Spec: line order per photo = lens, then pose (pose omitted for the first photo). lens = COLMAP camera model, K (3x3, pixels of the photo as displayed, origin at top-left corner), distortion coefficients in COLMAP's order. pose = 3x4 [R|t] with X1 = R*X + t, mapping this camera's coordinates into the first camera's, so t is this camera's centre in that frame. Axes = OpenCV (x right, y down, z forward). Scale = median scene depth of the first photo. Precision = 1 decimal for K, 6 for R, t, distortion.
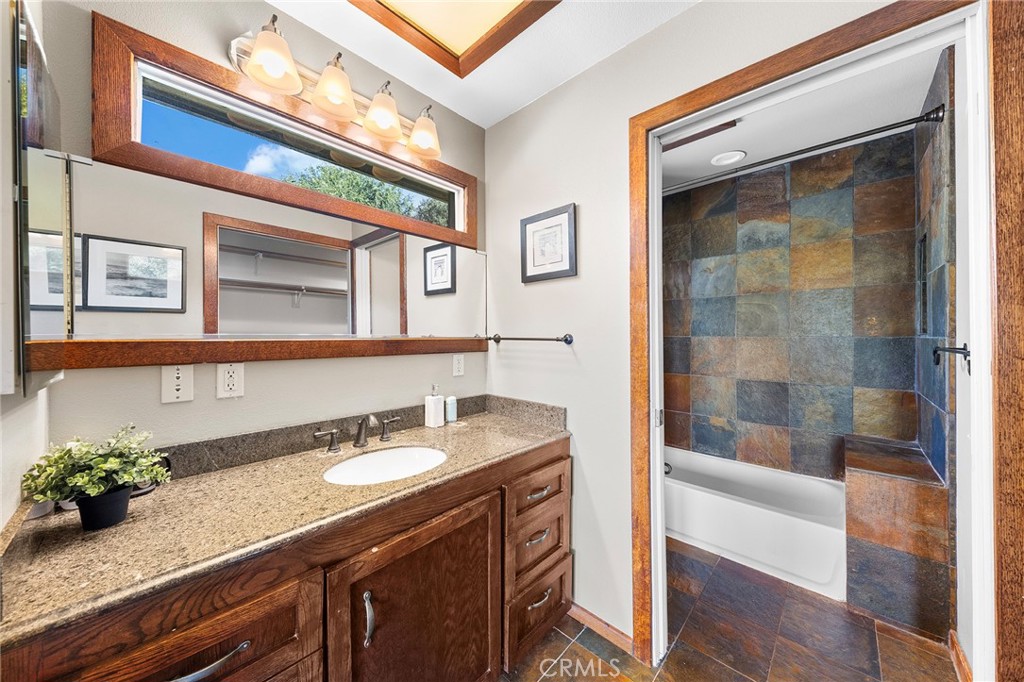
lens RADIAL K [[355.7, 0, 509.5], [0, 355.7, 335.7], [0, 0, 1]] dist [0.005549, -0.001084]
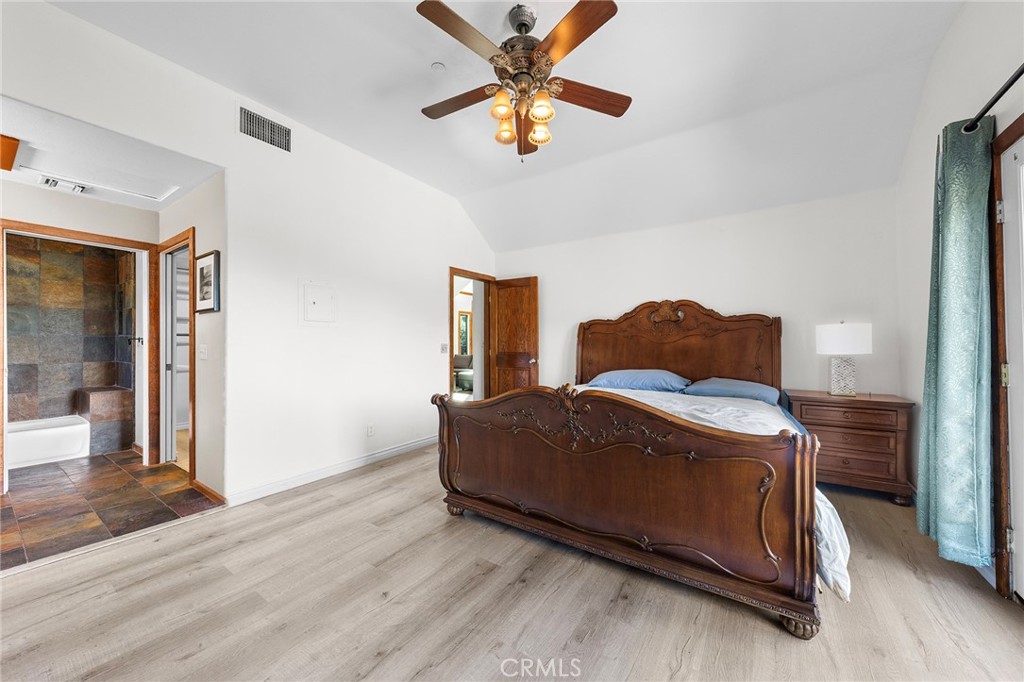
lens RADIAL K [[355.7, 0, 513.9], [0, 355.7, 342.4], [0, 0, 1]] dist [0.005549, -0.001084]
pose [[-0.168409, 0.005996, 0.985699, -1.337197], [0.001587, 0.999982, -0.005811, 0.055730], [-0.985716, 0.000585, -0.168415, -0.963871]]
